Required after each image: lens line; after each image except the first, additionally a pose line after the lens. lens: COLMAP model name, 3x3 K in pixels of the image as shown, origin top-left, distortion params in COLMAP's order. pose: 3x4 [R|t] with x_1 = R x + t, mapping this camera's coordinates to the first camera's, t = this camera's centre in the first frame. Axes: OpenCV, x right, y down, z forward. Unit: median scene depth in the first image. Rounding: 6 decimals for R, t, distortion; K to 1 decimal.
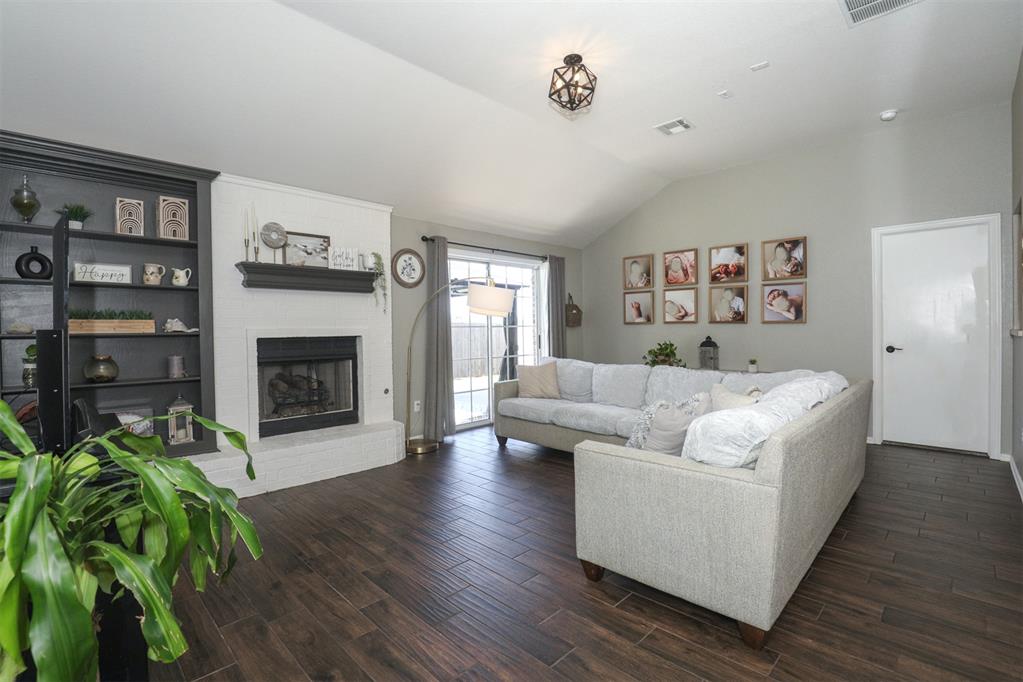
lens RADIAL K [[477.1, 0, 508.0], [0, 477.1, 327.9], [0, 0, 1]] dist [-0.029929, 0.000501]
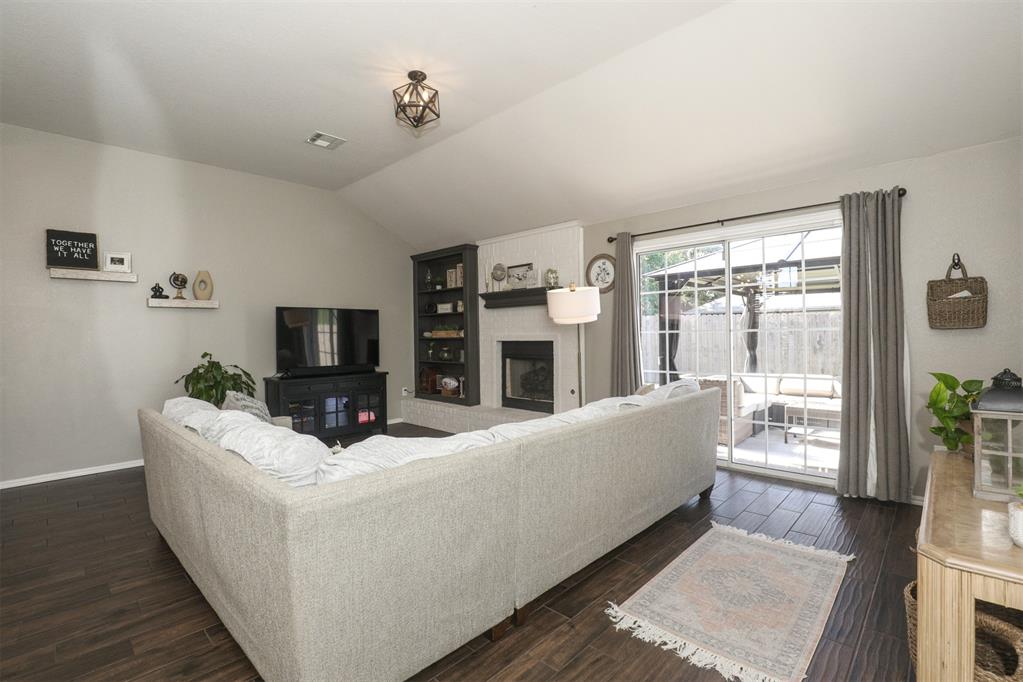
lens RADIAL K [[477.1, 0, 508.0], [0, 477.1, 327.9], [0, 0, 1]] dist [-0.029929, 0.000501]
pose [[-0.010761, -0.004142, -0.999934, 1.020291], [0.015729, 0.999867, -0.004311, -0.013466], [0.999818, -0.015775, -0.010695, 1.051419]]
